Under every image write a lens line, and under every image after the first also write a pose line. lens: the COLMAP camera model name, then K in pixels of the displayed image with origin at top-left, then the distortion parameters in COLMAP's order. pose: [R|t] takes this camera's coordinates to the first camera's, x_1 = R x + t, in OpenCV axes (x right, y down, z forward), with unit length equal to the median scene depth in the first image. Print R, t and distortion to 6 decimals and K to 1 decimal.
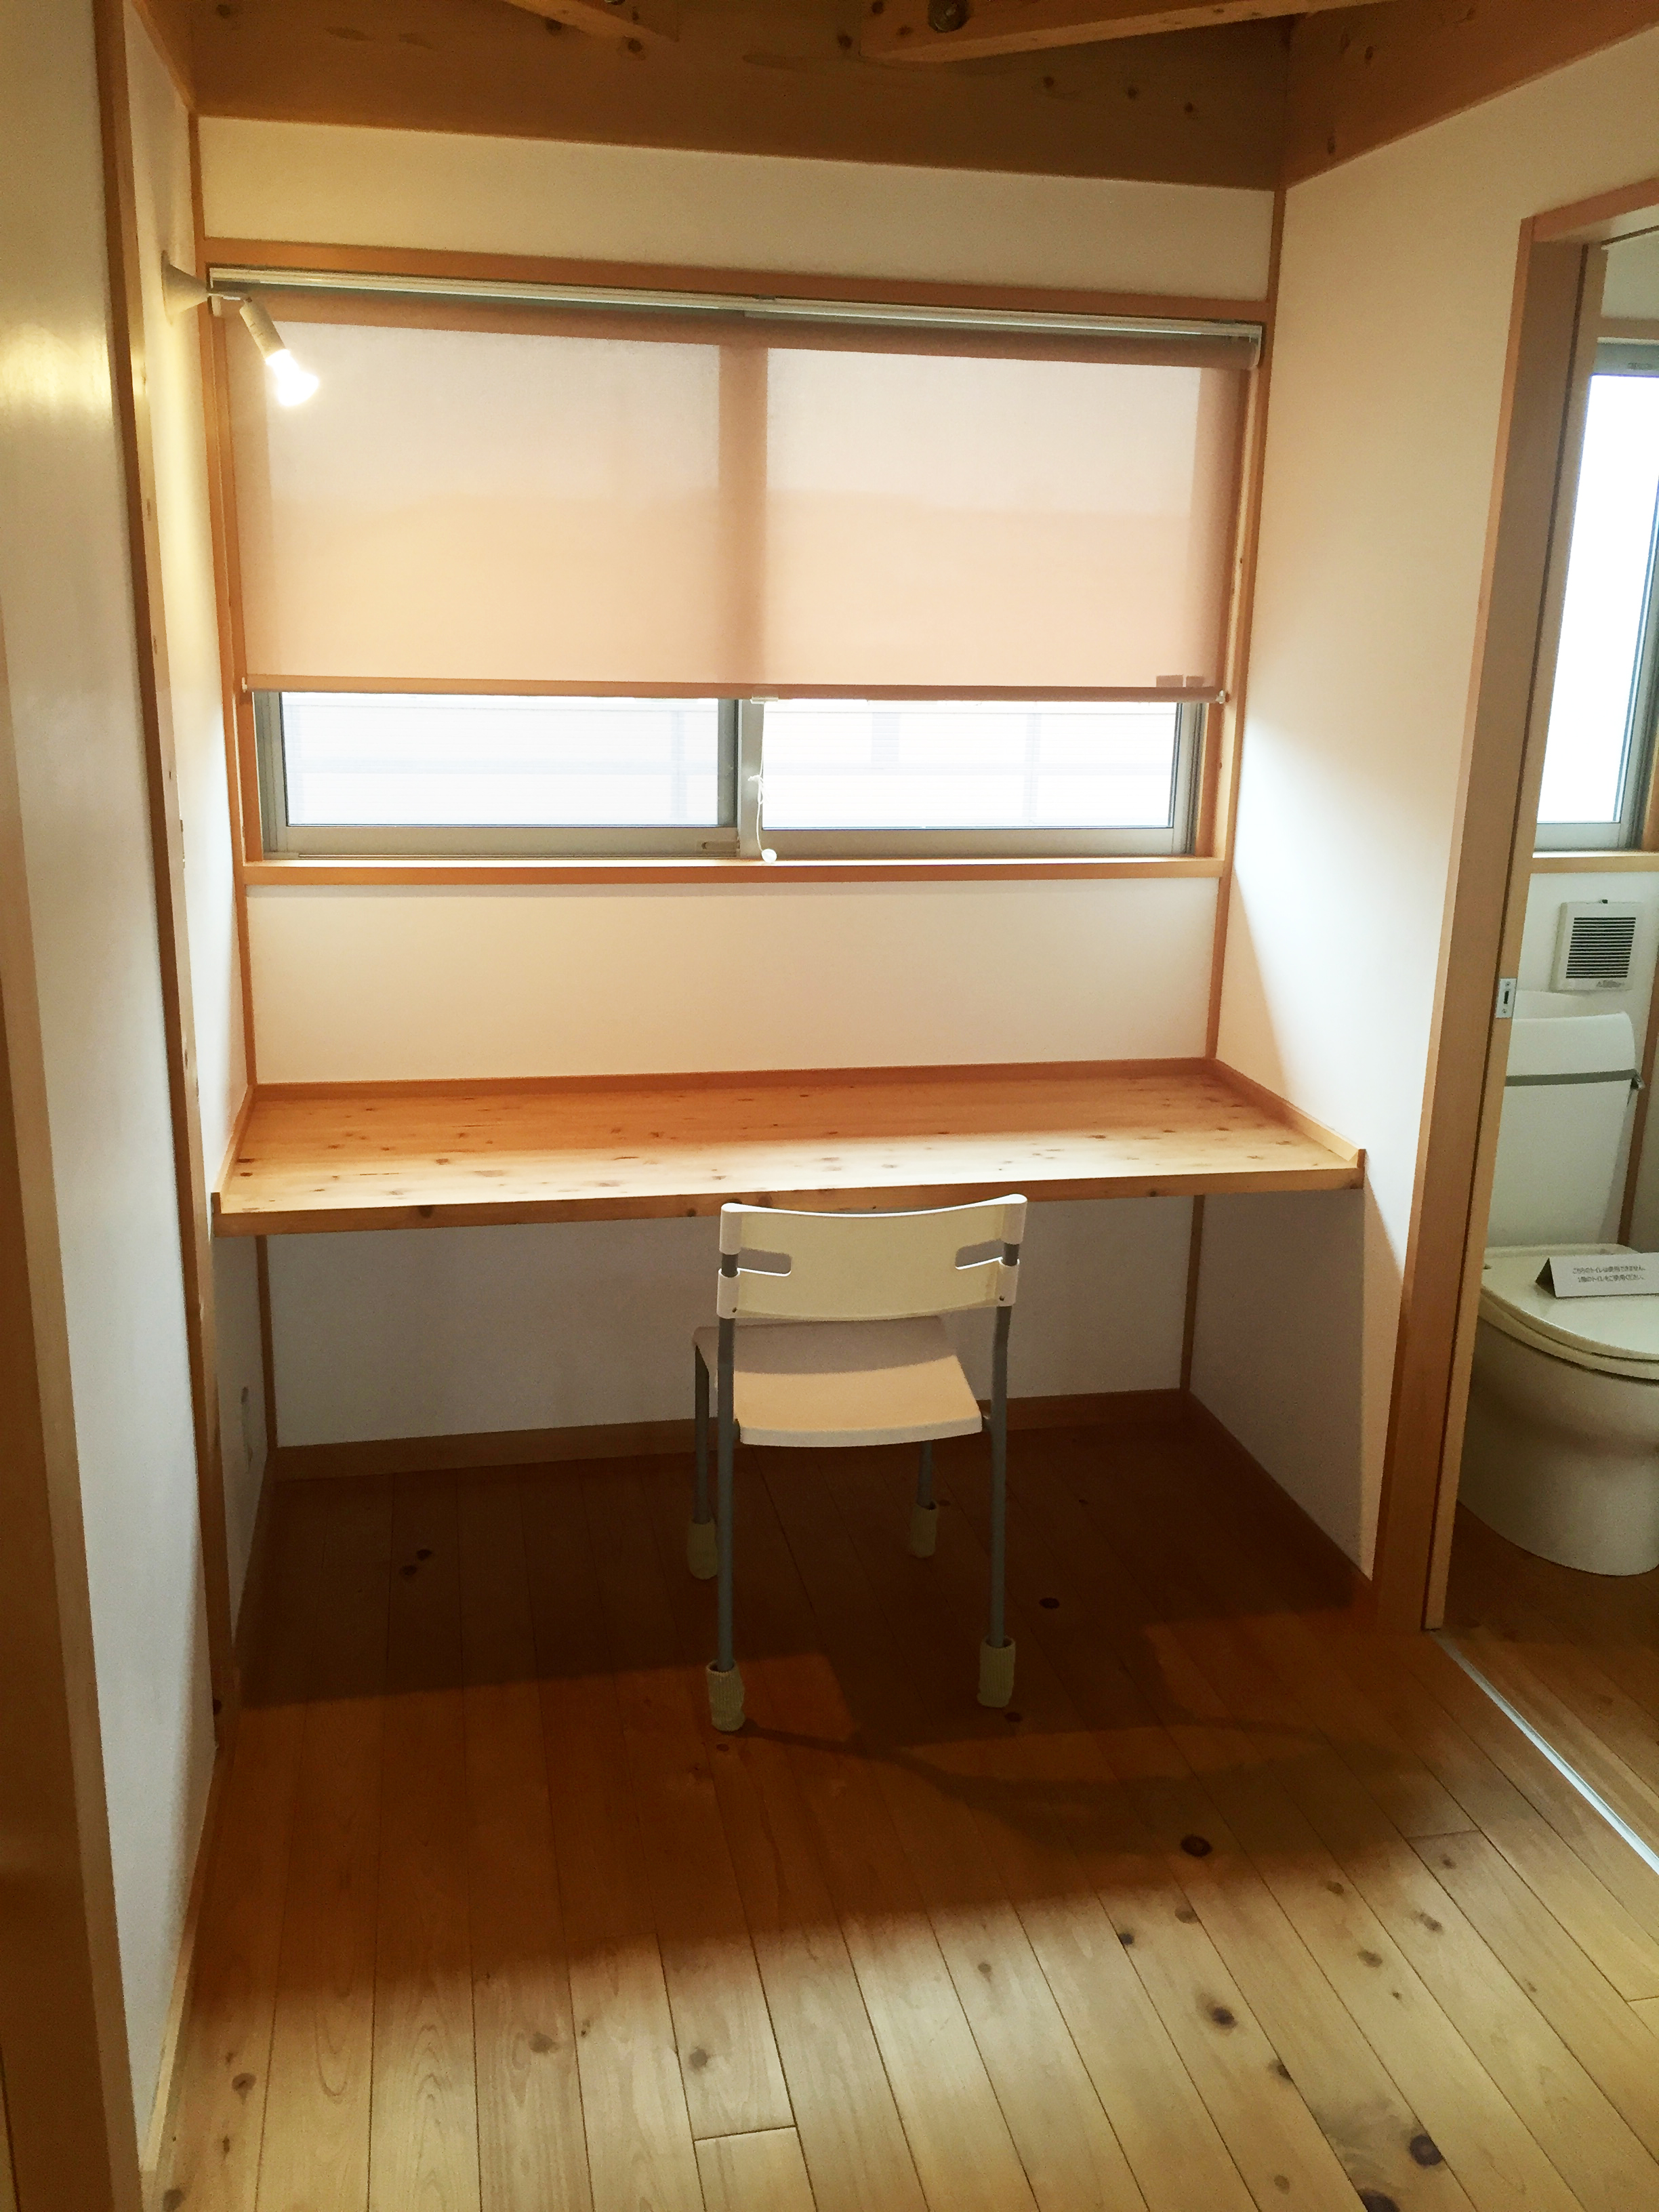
lens RADIAL K [[1940.4, 0, 831.2], [0, 1940.4, 1107.0], [0, 0, 1]] dist [0.055072, -0.012306]
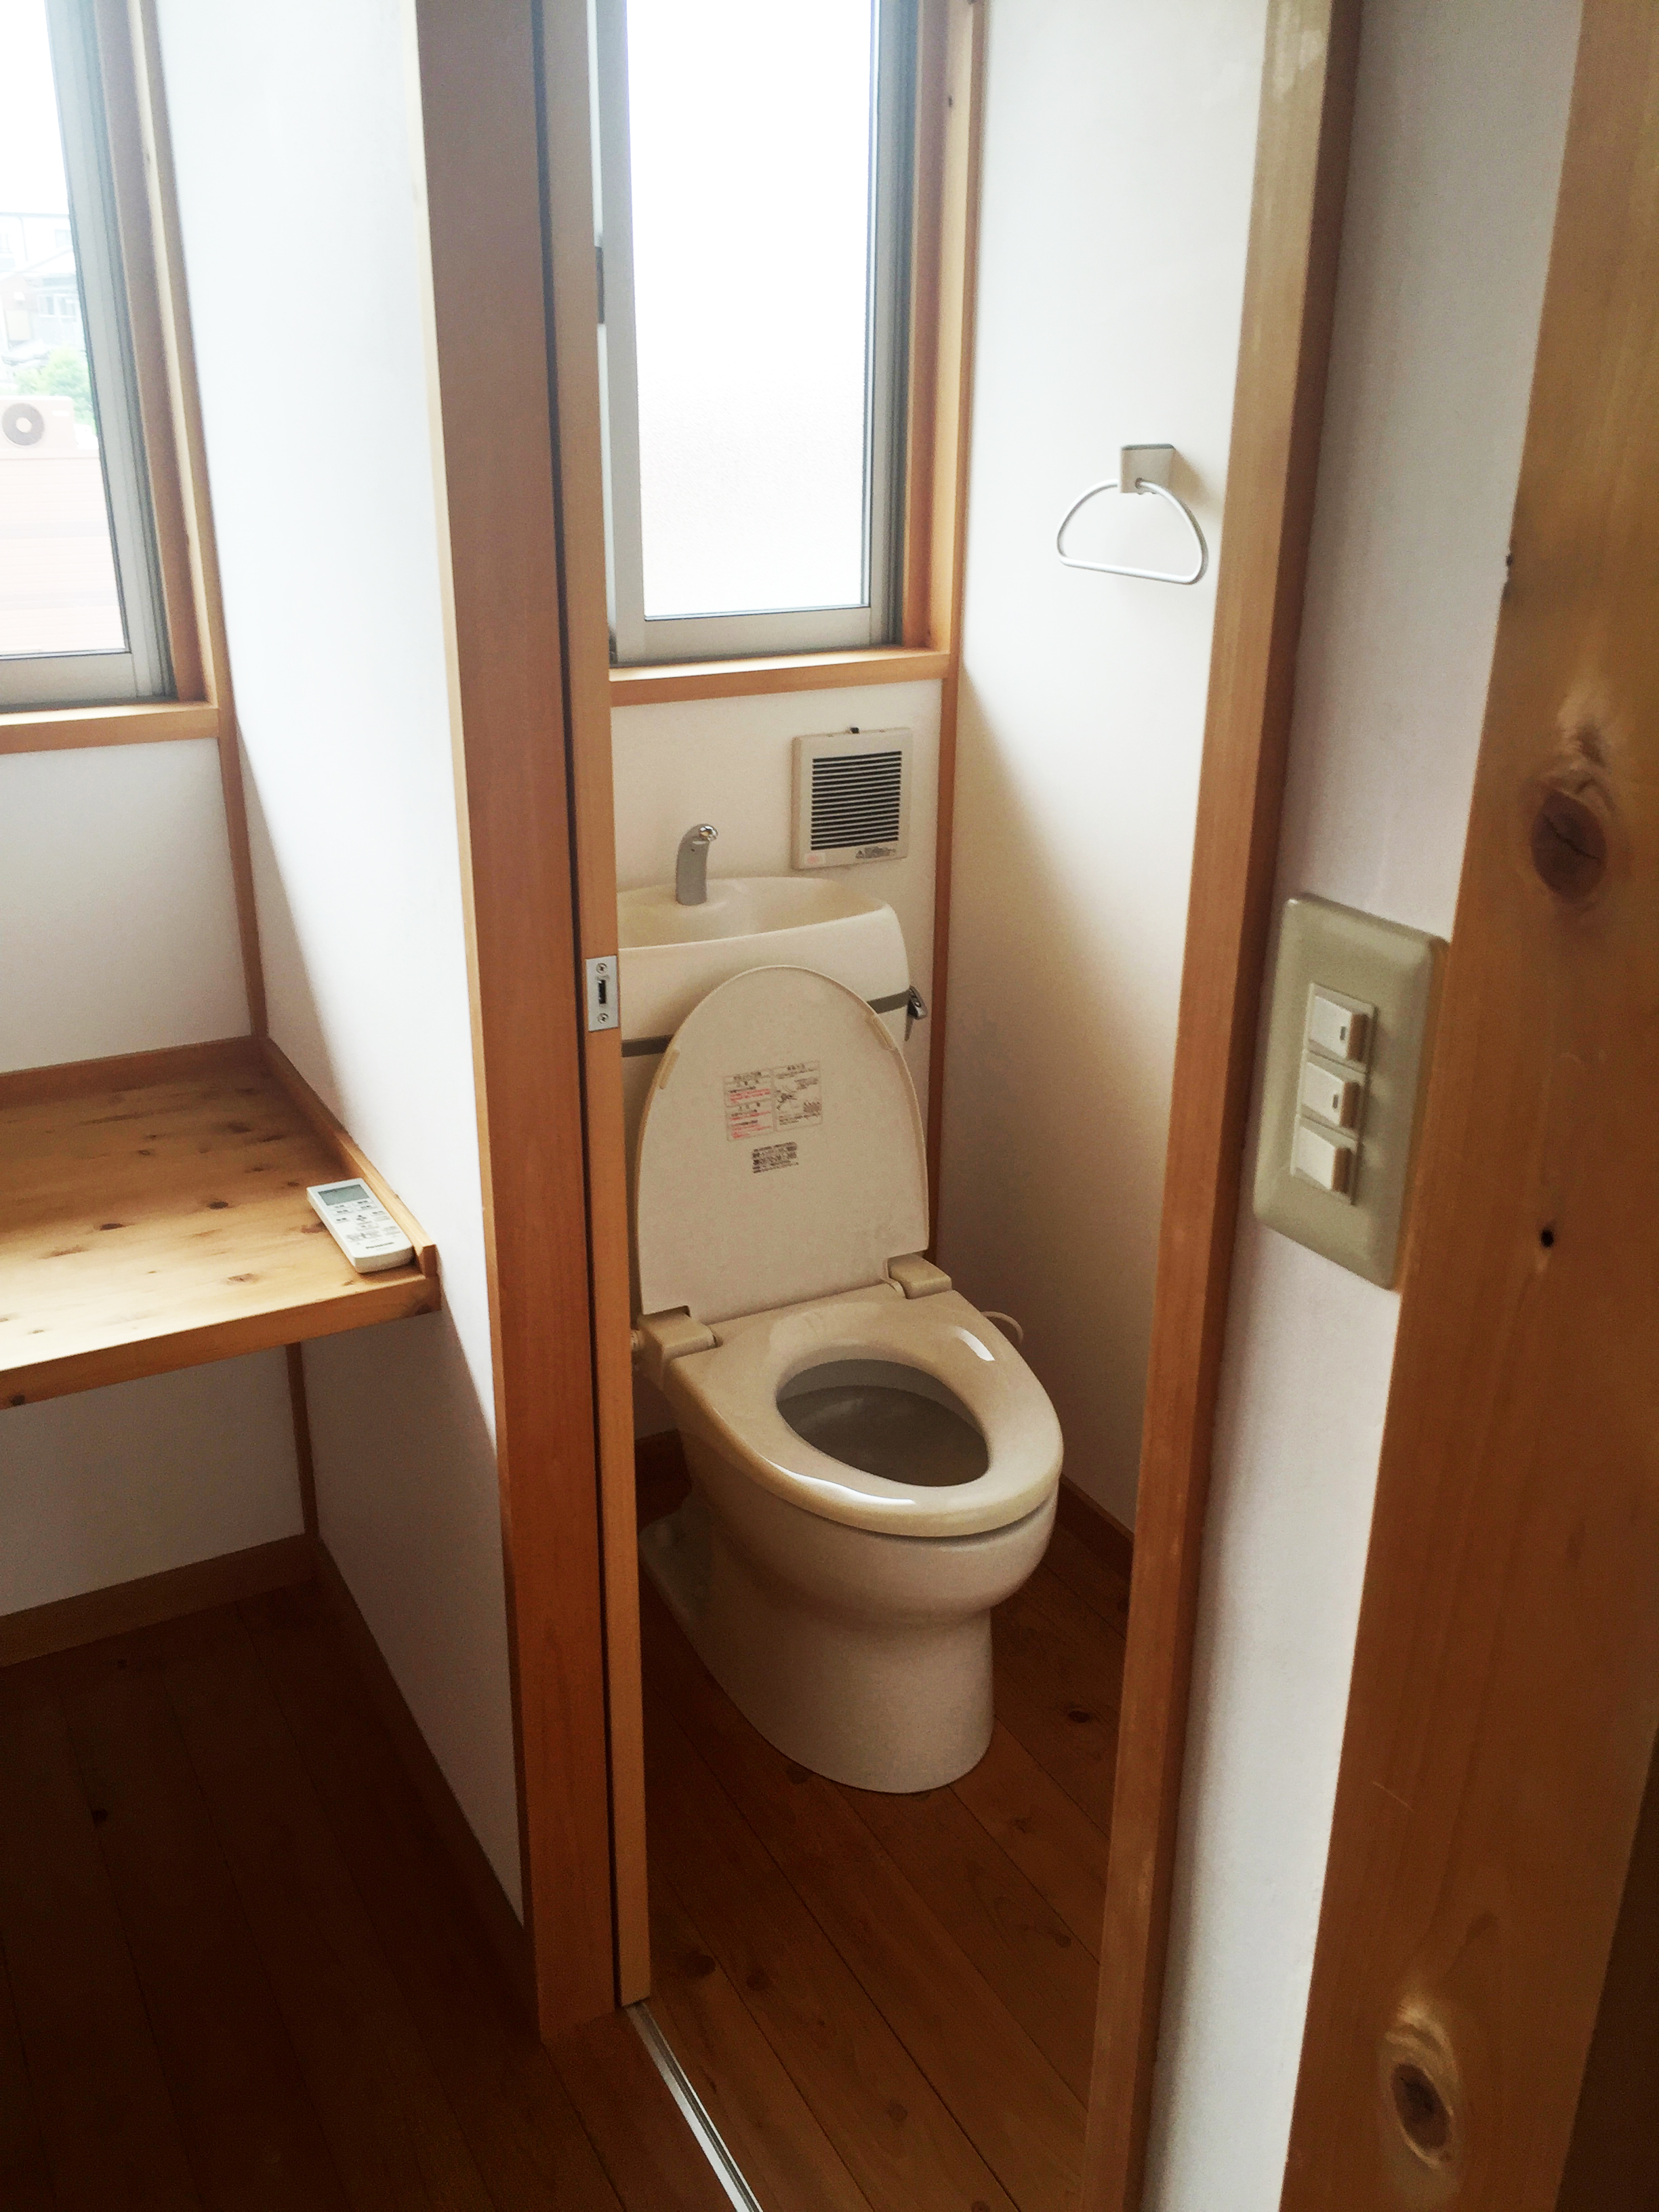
lens RADIAL K [[1940.4, 0, 827.5], [0, 1940.4, 1106.6], [0, 0, 1]] dist [0.055072, -0.012306]
pose [[0.956870, -0.120104, 0.264527, 0.204267], [0.086832, 0.987155, 0.134106, -0.070955], [-0.277236, -0.105352, 0.955008, 0.374050]]
